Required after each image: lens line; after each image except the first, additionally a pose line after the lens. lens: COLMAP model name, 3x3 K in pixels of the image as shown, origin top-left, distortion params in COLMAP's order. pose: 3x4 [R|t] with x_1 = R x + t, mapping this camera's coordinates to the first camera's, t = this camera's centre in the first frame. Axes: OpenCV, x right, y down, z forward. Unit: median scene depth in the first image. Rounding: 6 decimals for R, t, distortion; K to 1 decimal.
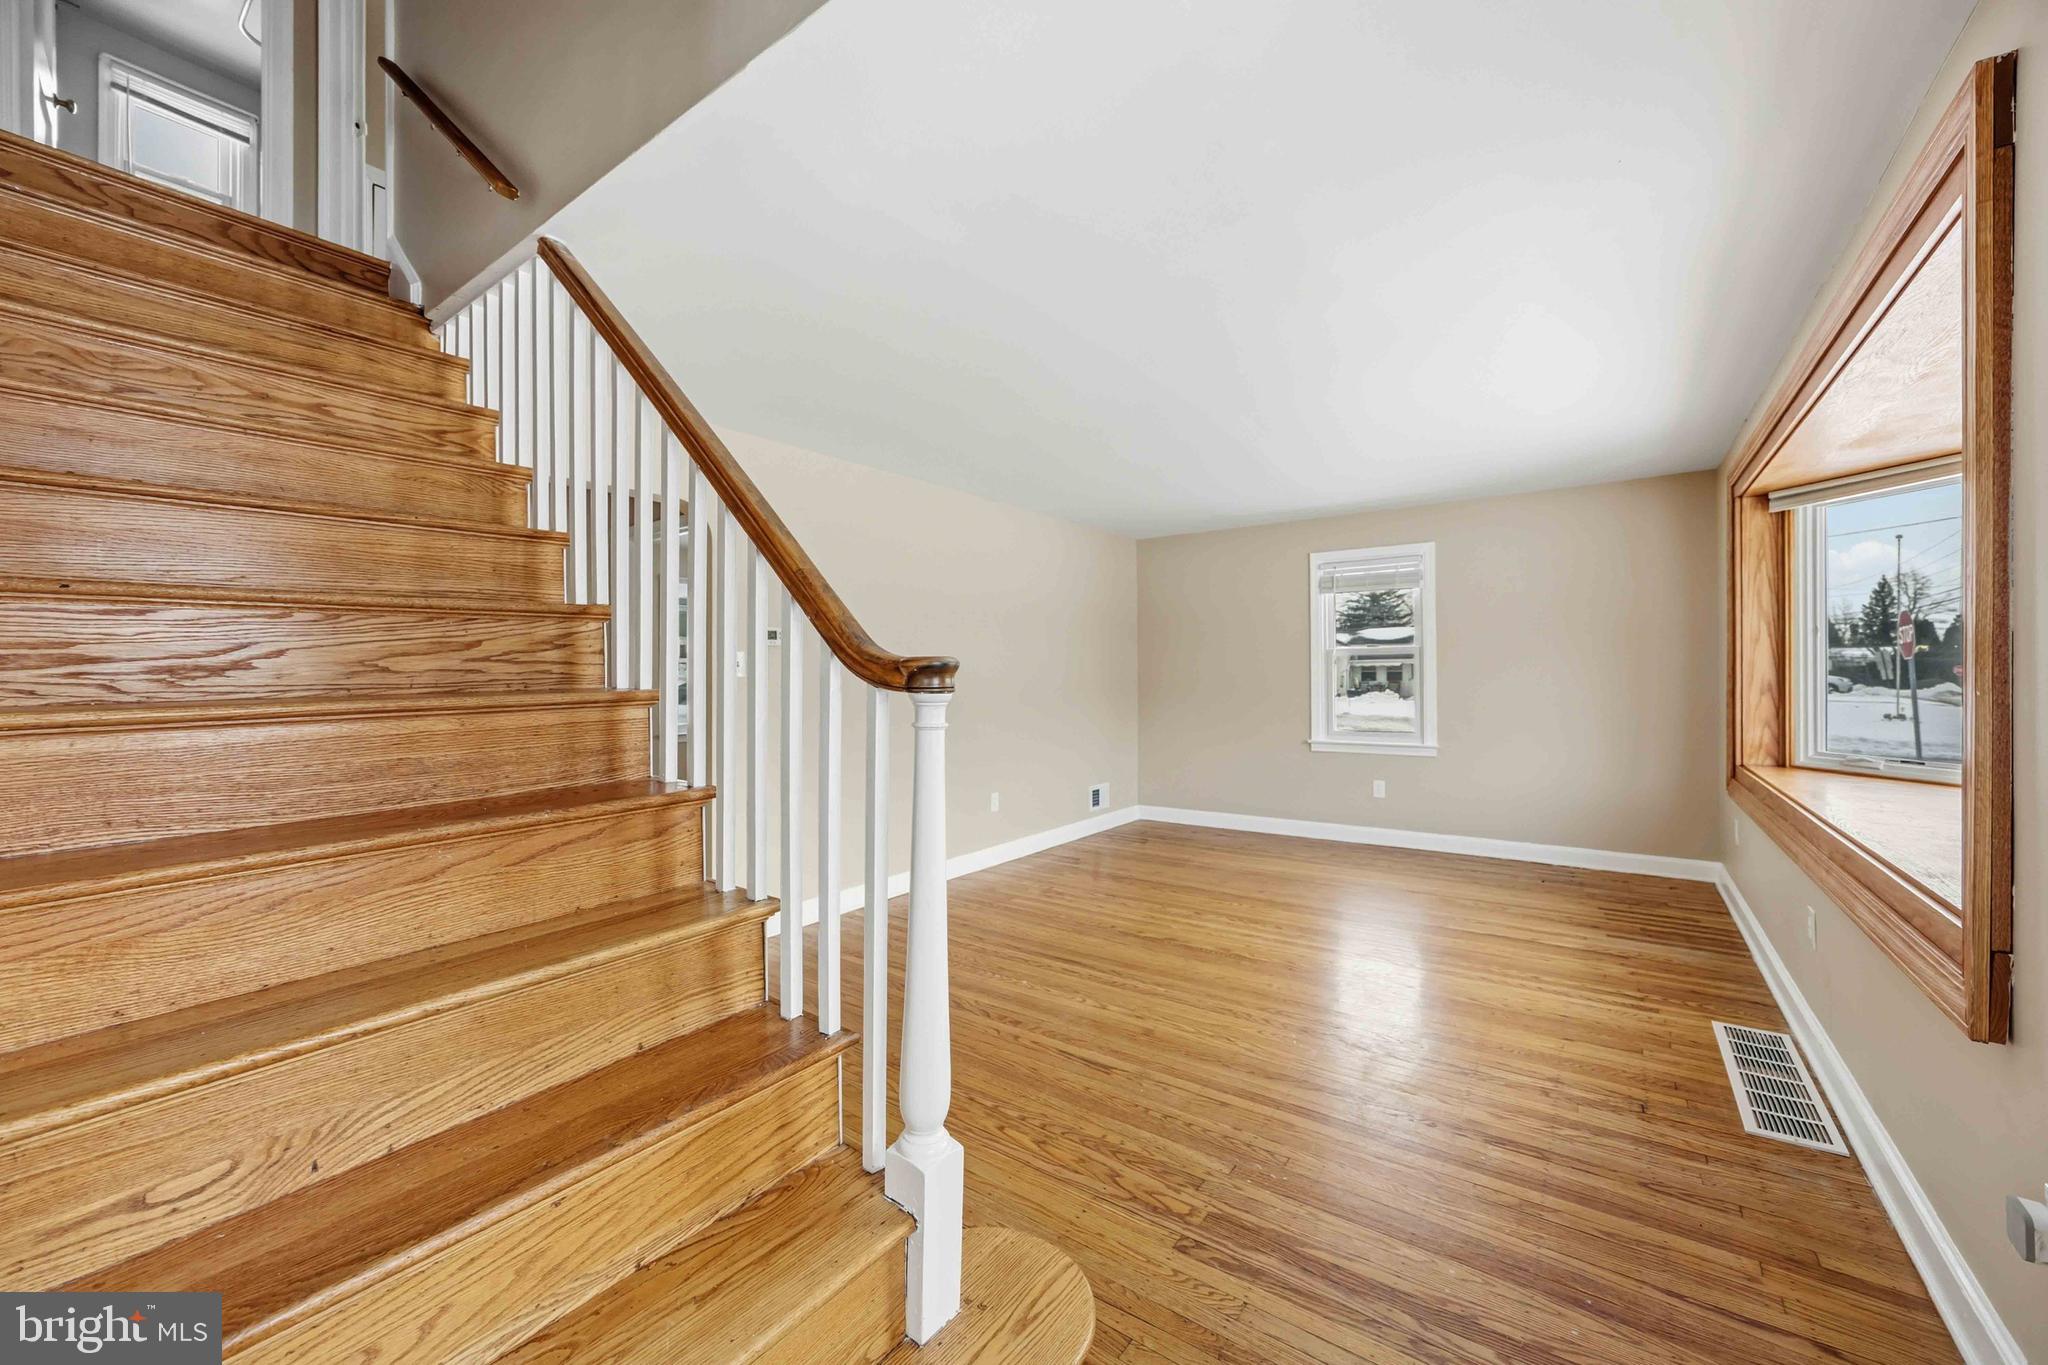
lens RADIAL K [[789.2, 0, 1013.5], [0, 789.2, 678.7], [0, 0, 1]] dist [-0.003022, -0.000044]
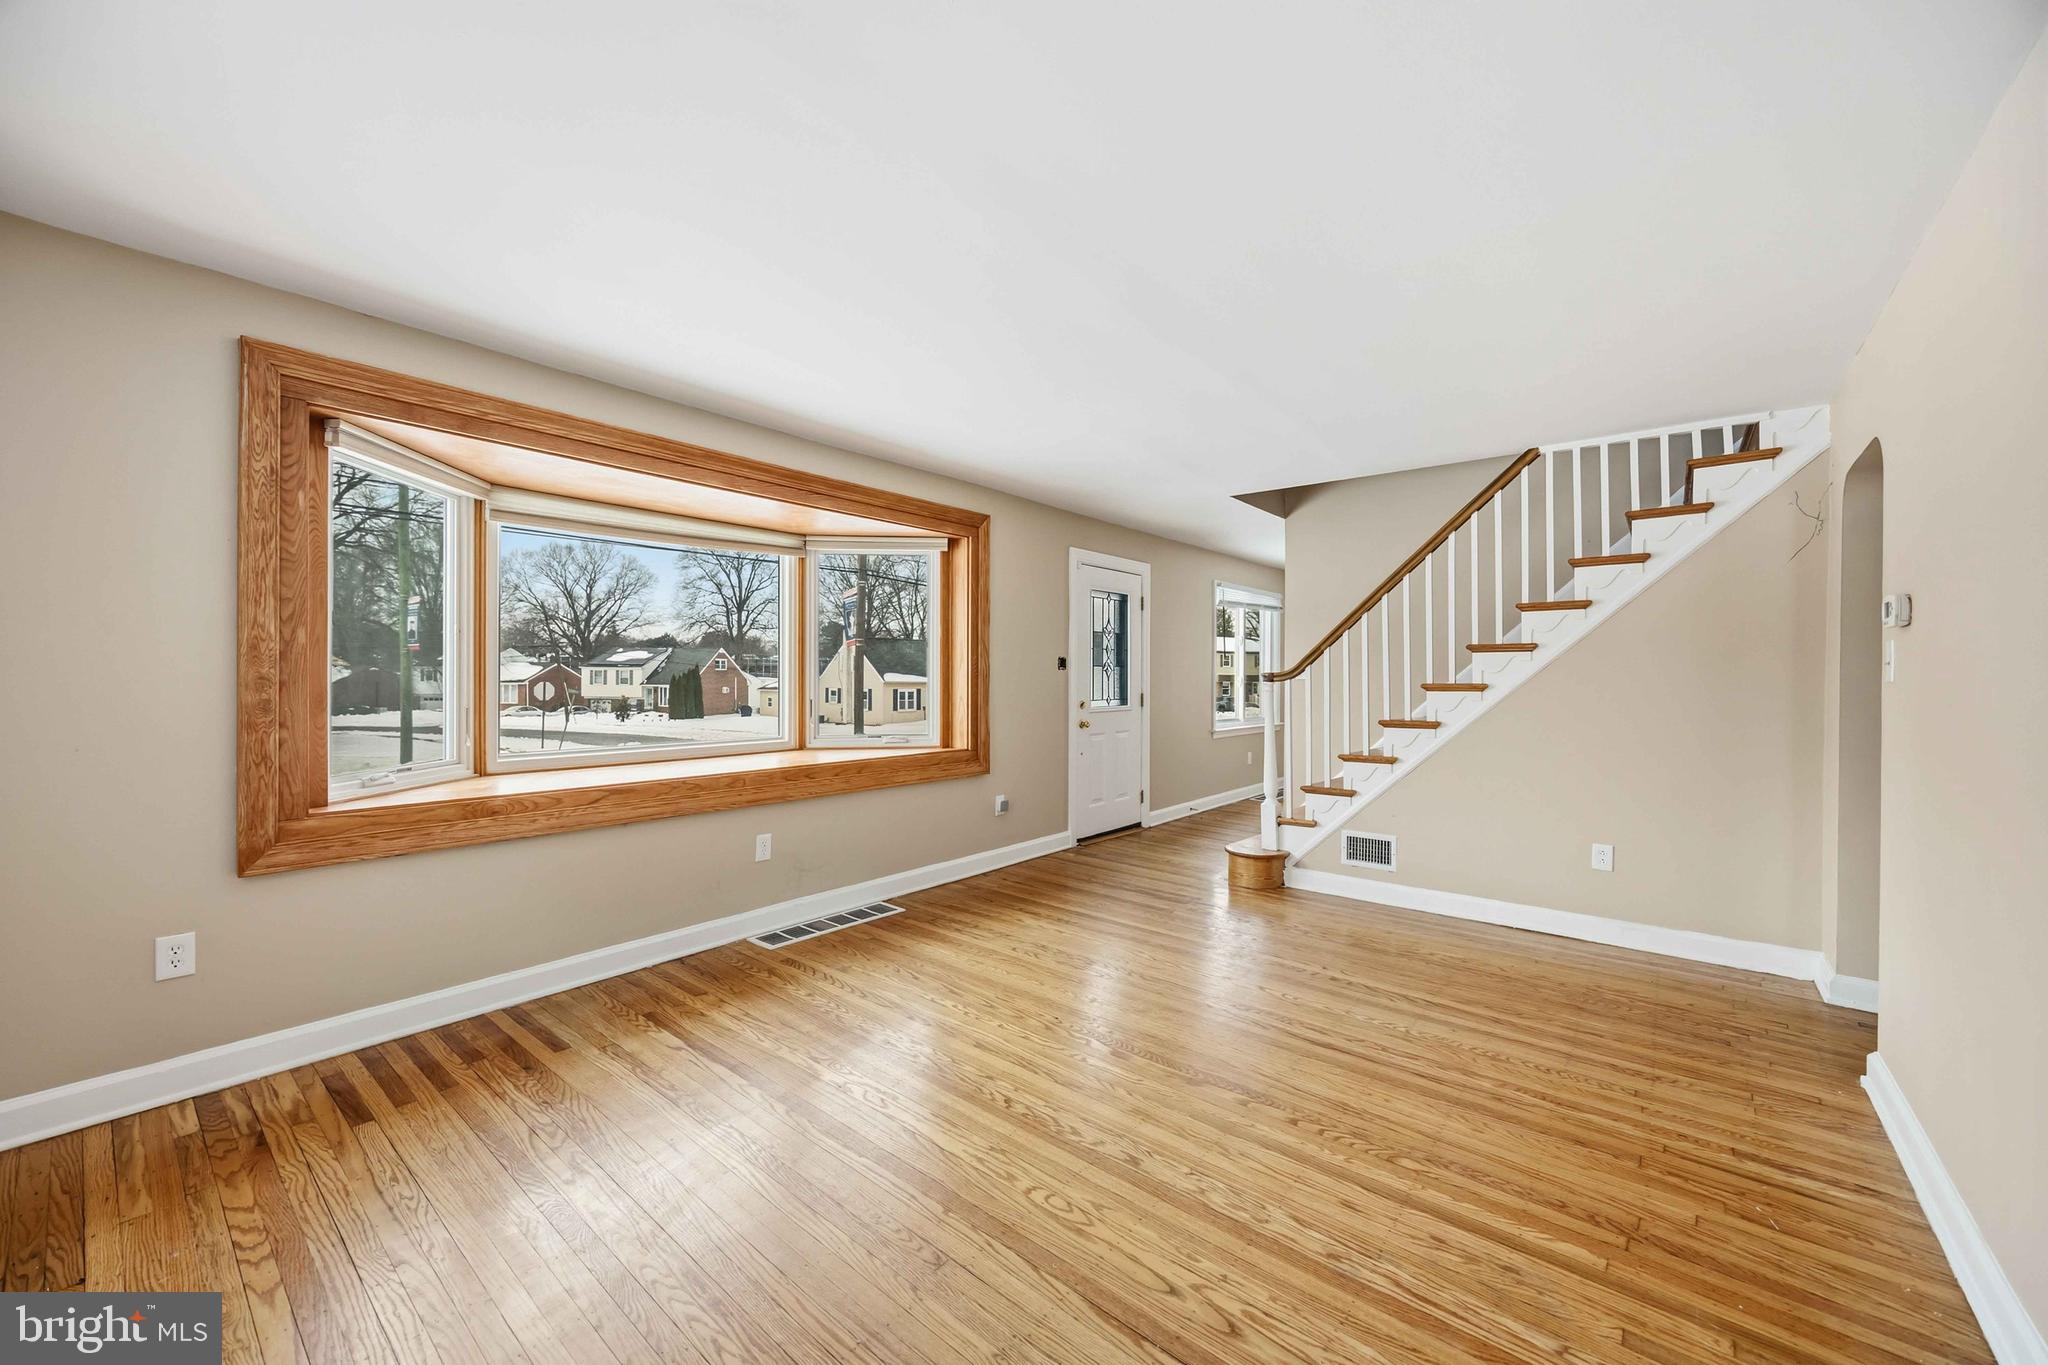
lens RADIAL K [[789.2, 0, 1025.4], [0, 789.2, 671.5], [0, 0, 1]] dist [-0.003022, -0.000044]
pose [[-0.999052, -0.003142, 0.043418, 0.402523], [-0.003052, 0.999993, 0.002130, -0.015270], [-0.043424, 0.001995, -0.999055, 2.150613]]
